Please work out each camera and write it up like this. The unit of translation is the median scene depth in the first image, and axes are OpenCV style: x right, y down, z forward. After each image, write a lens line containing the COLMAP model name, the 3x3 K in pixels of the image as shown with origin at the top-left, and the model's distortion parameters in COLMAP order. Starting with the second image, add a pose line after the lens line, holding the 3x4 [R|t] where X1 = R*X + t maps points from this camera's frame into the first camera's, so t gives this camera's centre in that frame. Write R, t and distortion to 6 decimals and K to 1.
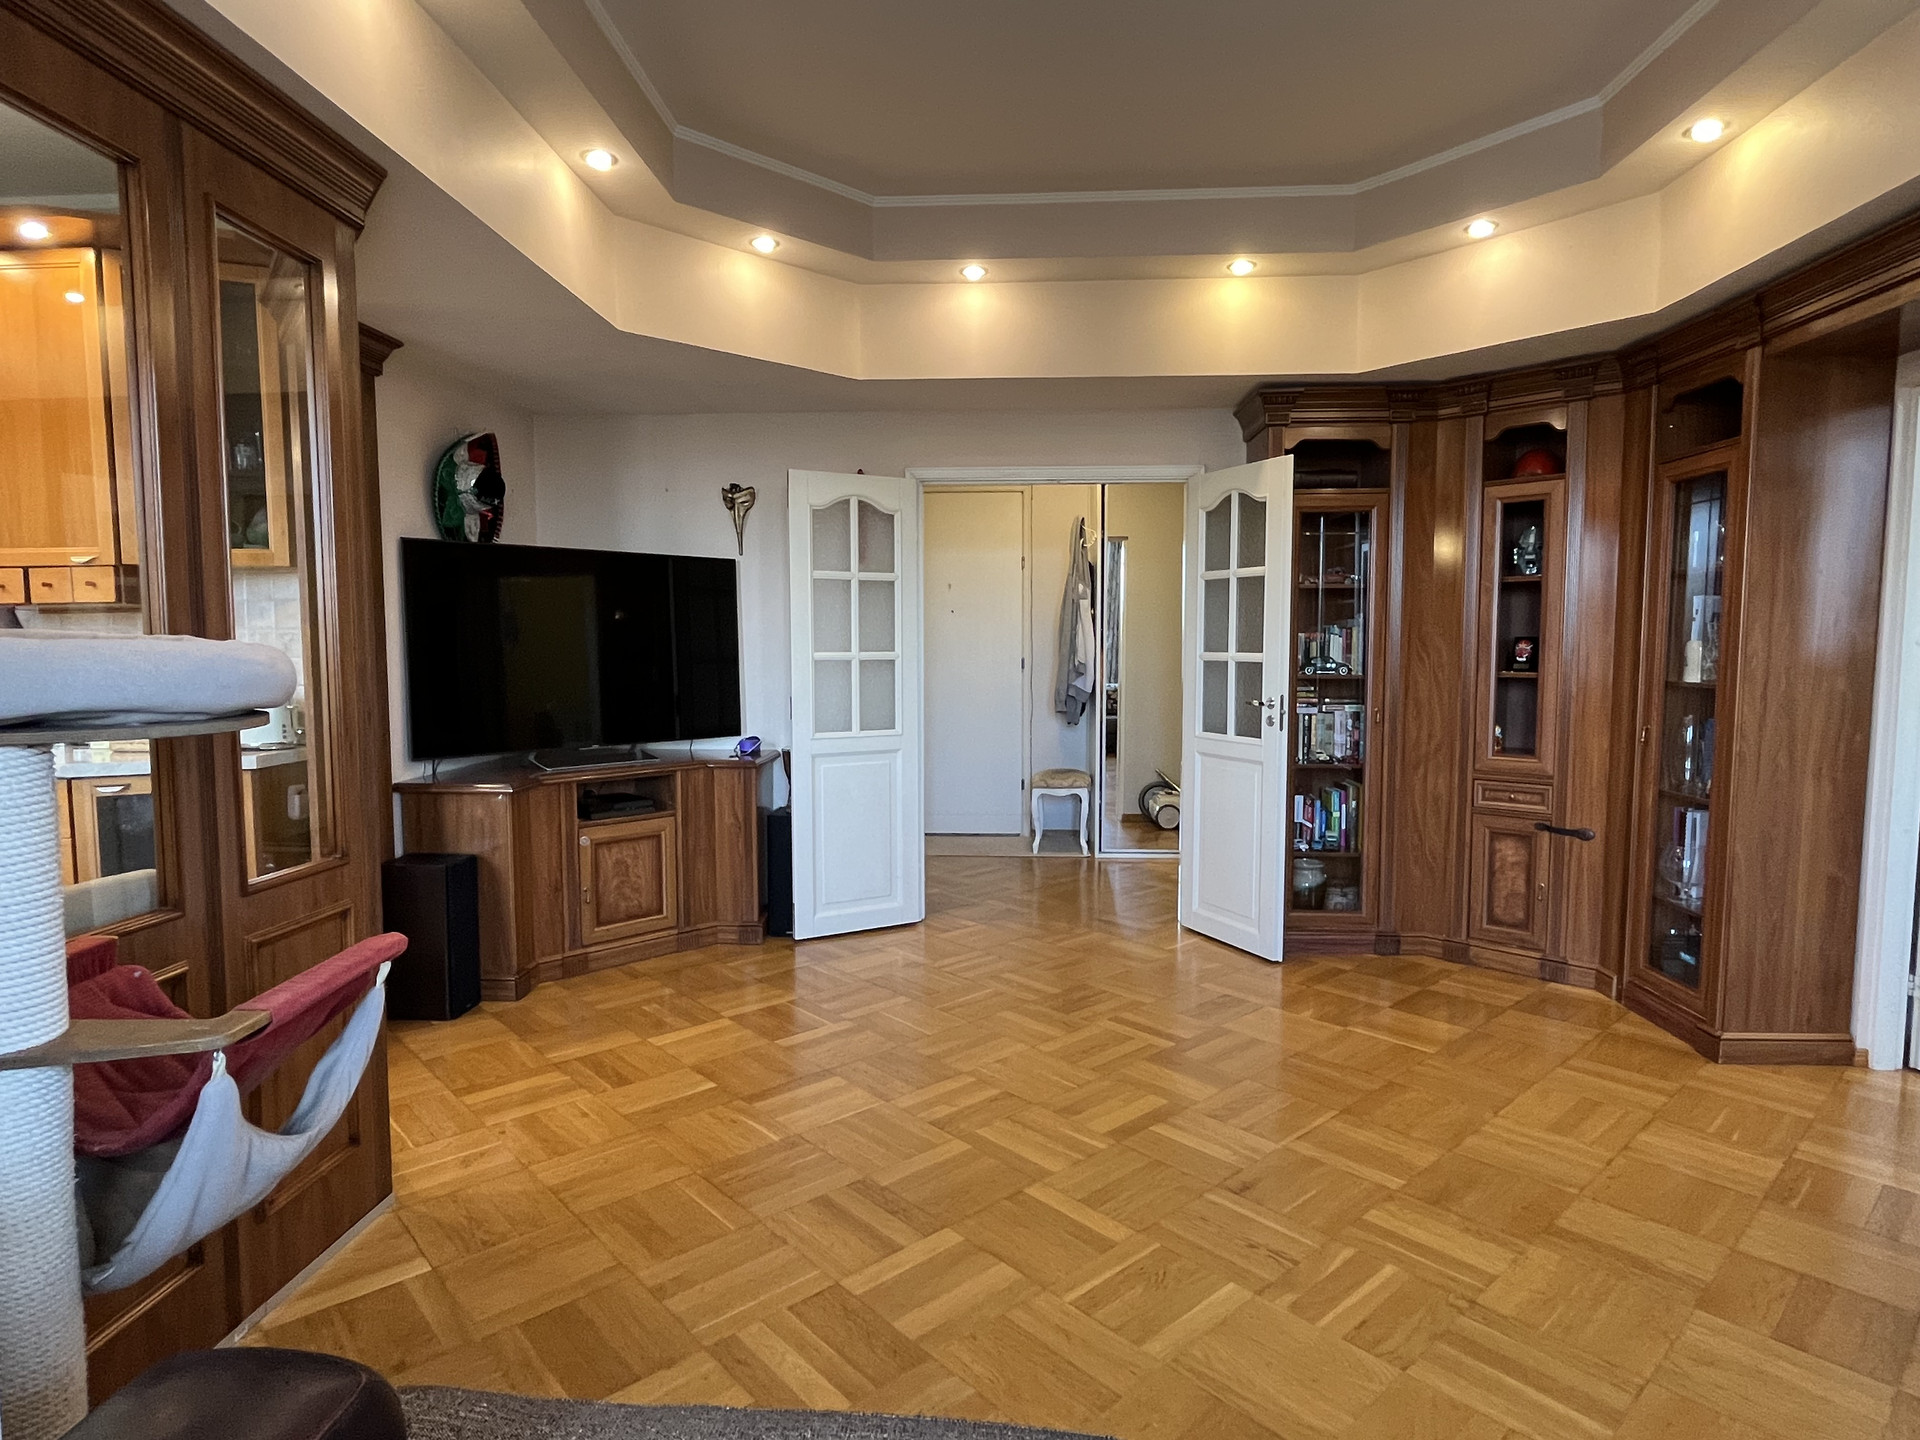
lens RADIAL K [[1051.7, 0, 960.0], [0, 1051.7, 720.0], [0, 0, 1]] dist [-0.001554, 0.000883]
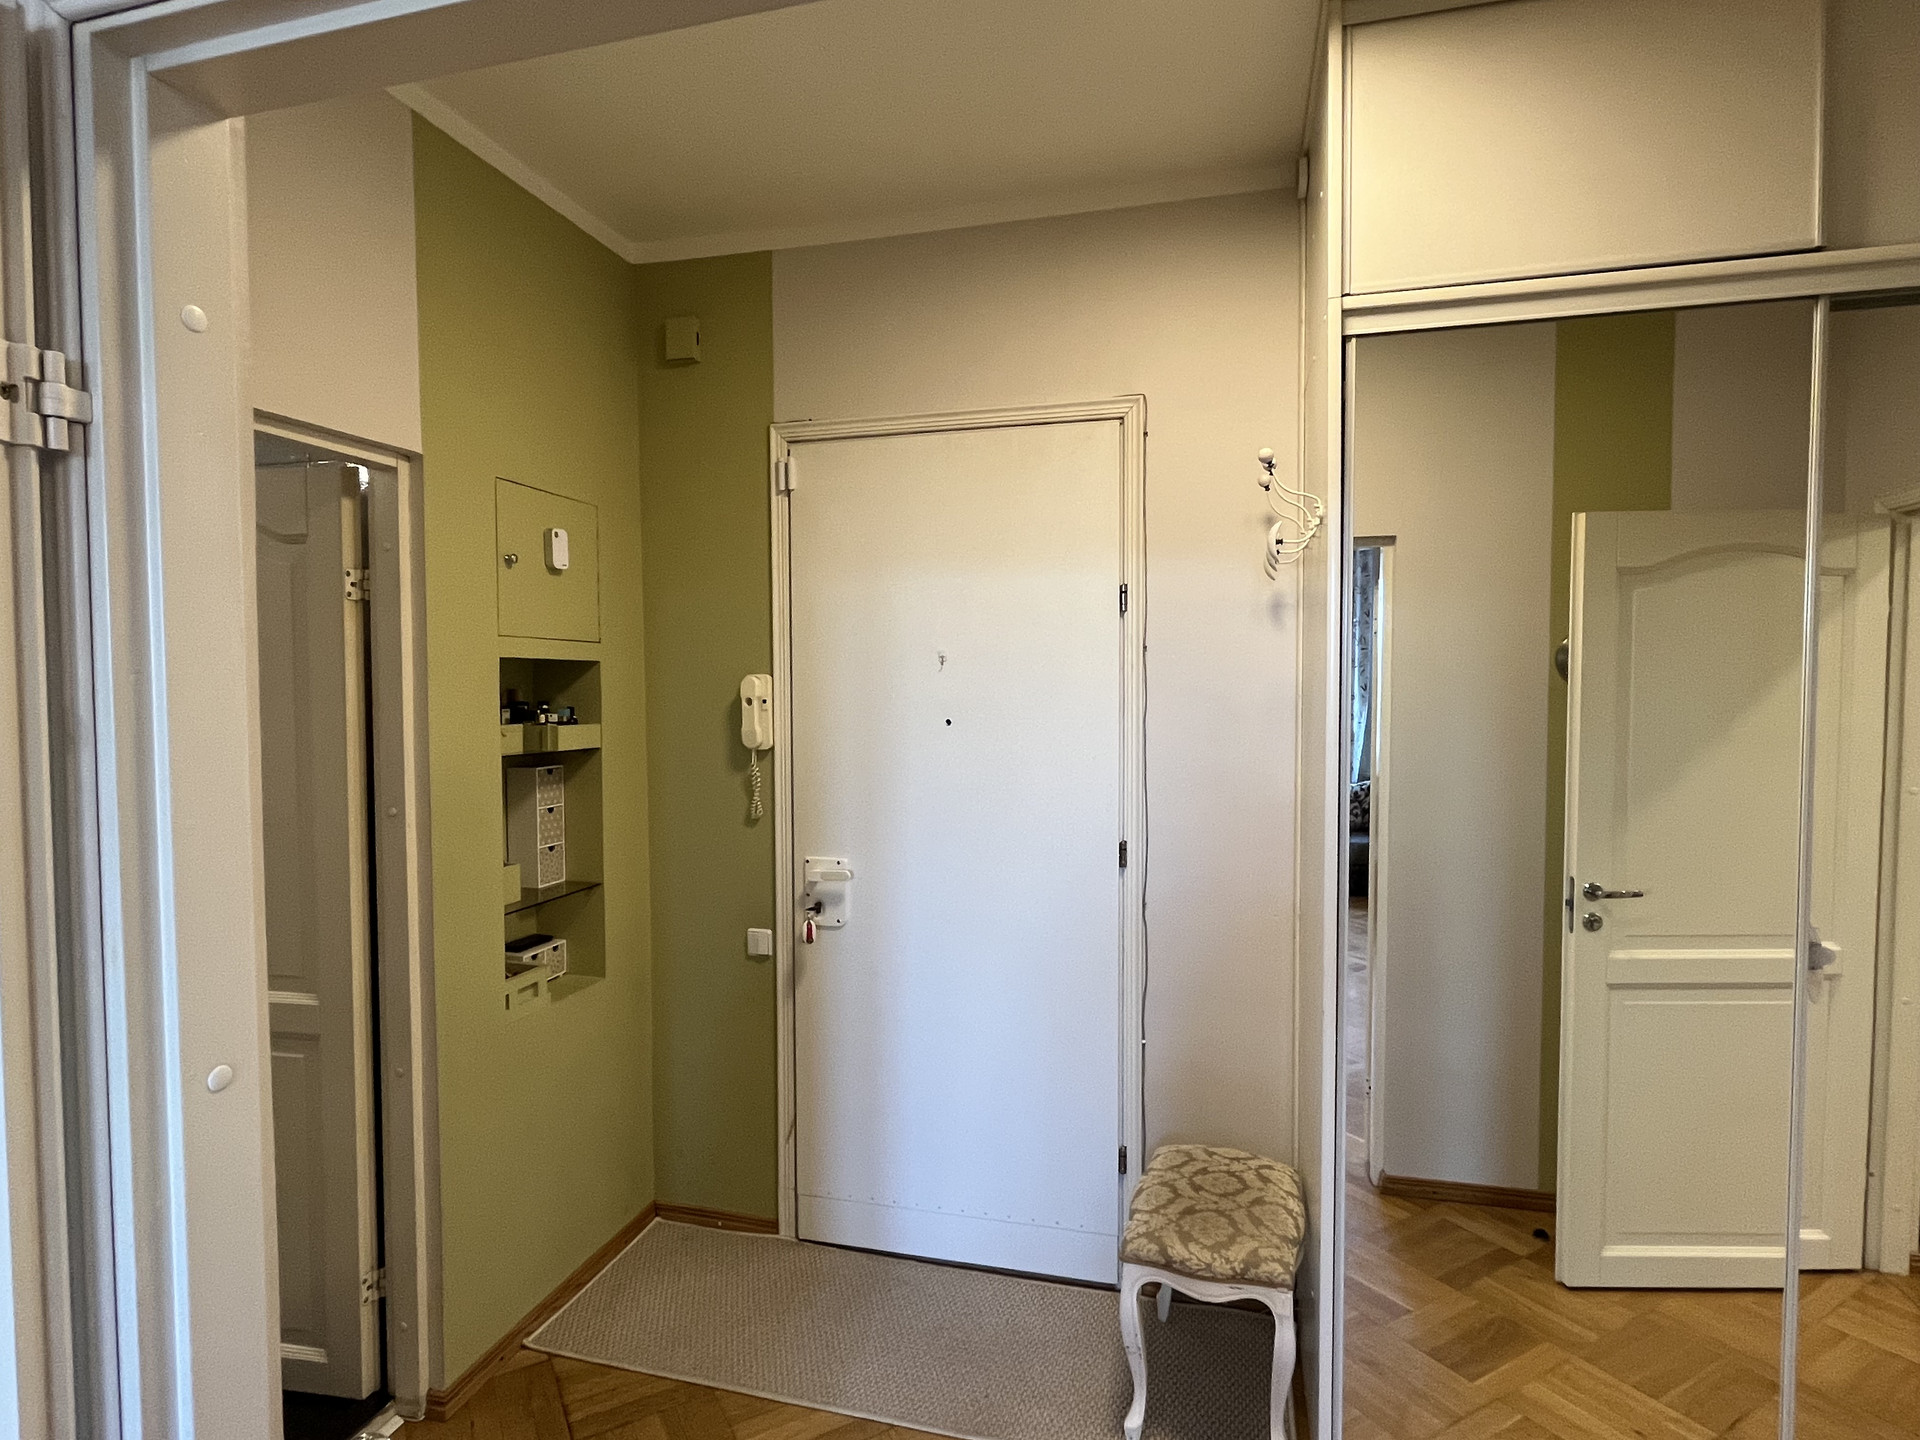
lens RADIAL K [[1009.6, 0, 953.7], [0, 1009.6, 726.5], [0, 0, 1]] dist [0.001255, 0.000467]
pose [[0.976136, 0.004313, -0.217117, 0.144169], [-0.011512, 0.999425, -0.031902, -0.160015], [0.216855, 0.033640, 0.975624, 1.124398]]
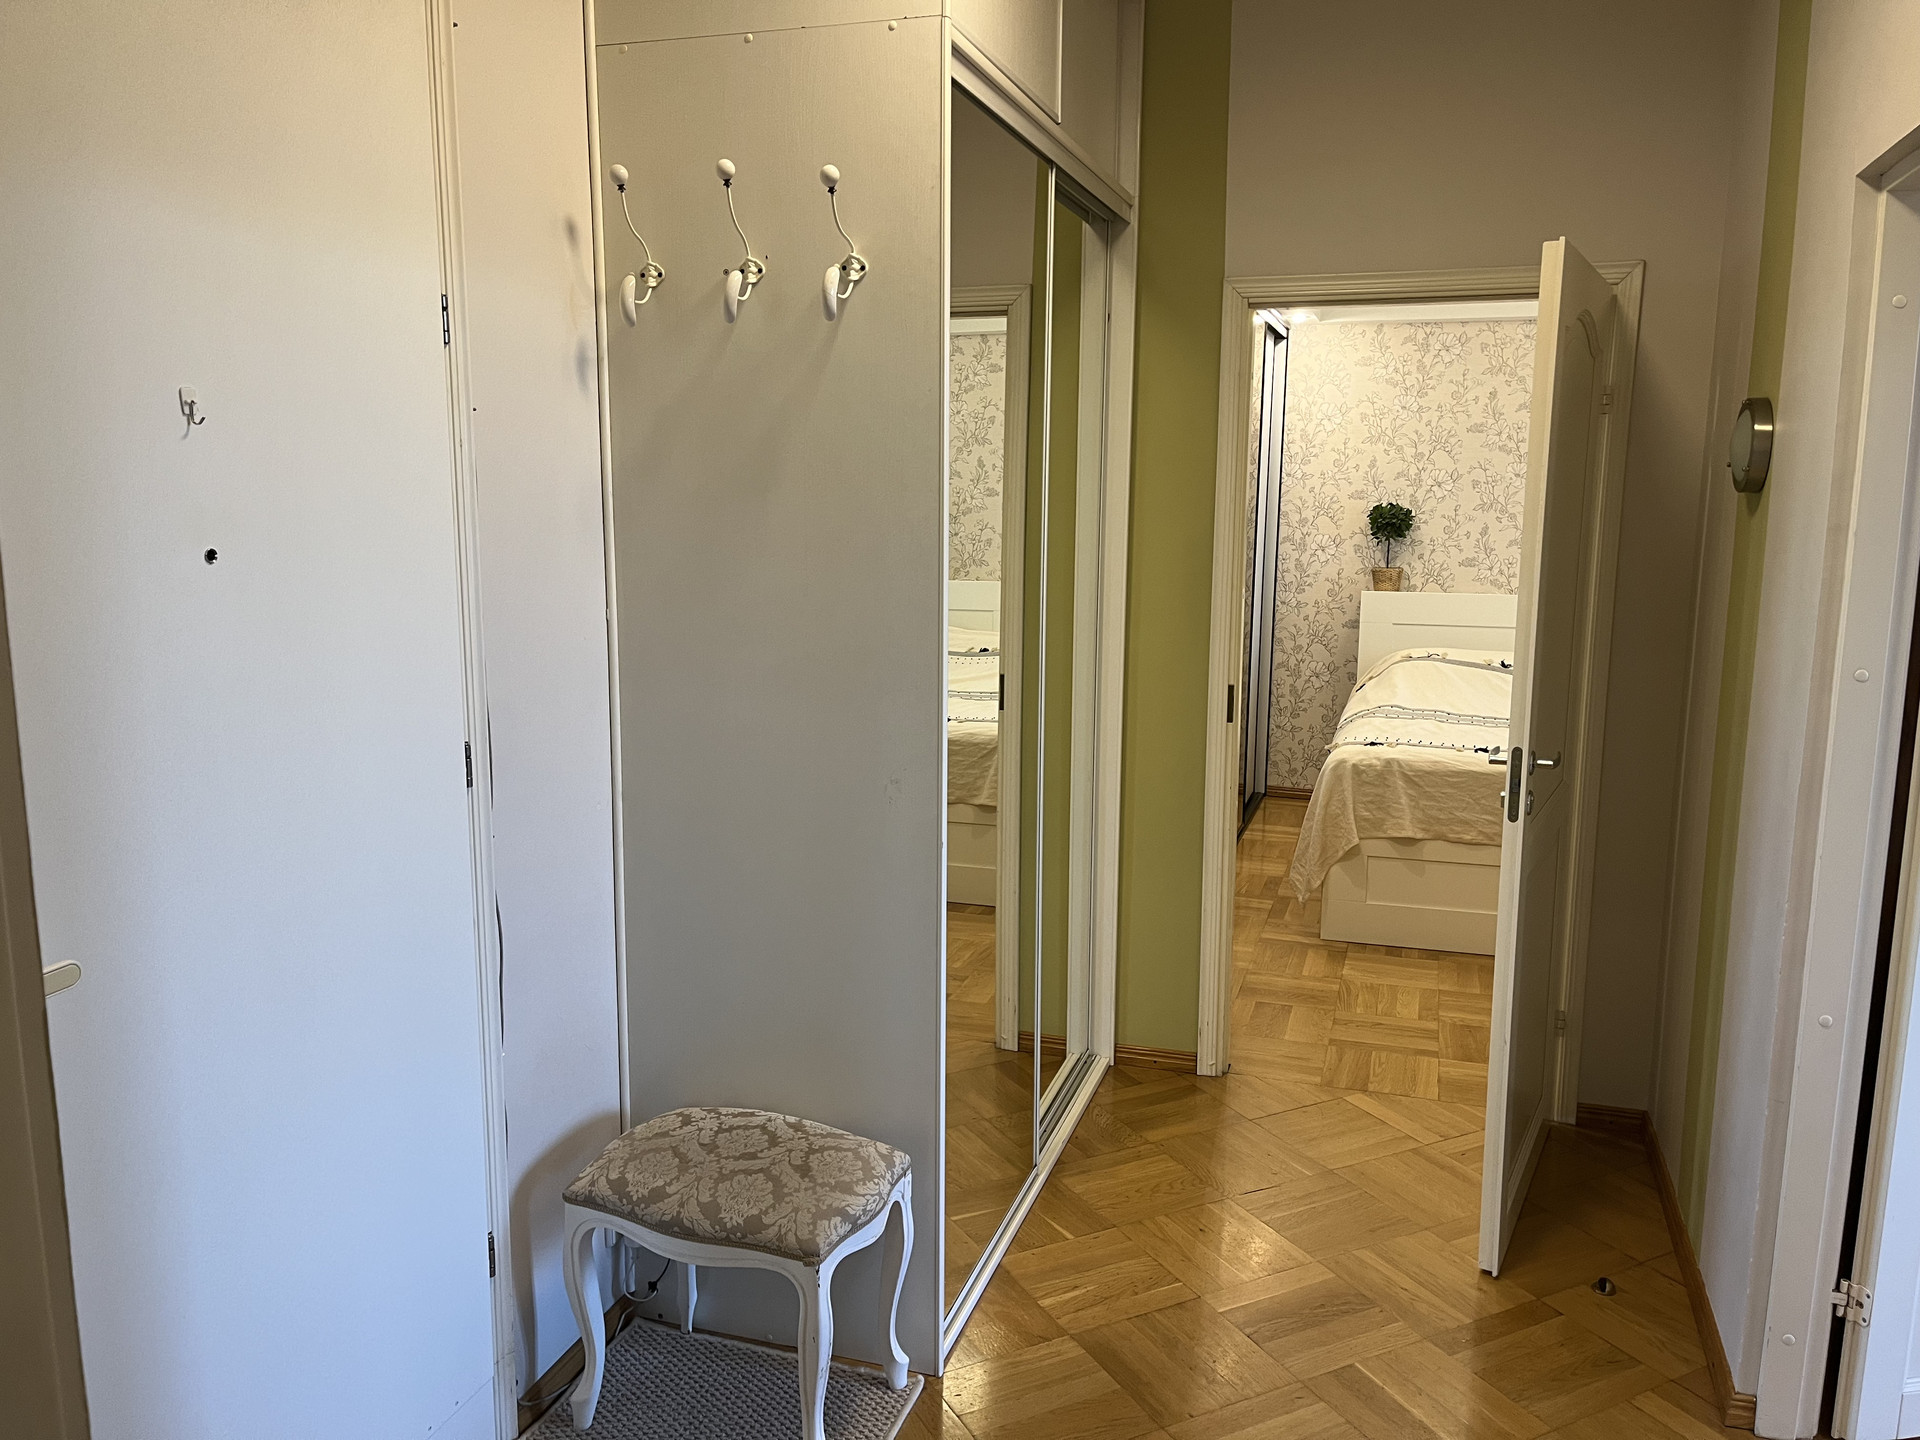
lens RADIAL K [[1462.8, 0, 955.9], [0, 1462.8, 715.5], [0, 0, 1]] dist [0.030841, -0.000542]
pose [[0.254654, -0.150079, 0.955316, -0.401542], [0.064421, 0.988322, 0.138092, -0.185323], [-0.964884, 0.026377, 0.261348, 1.474844]]
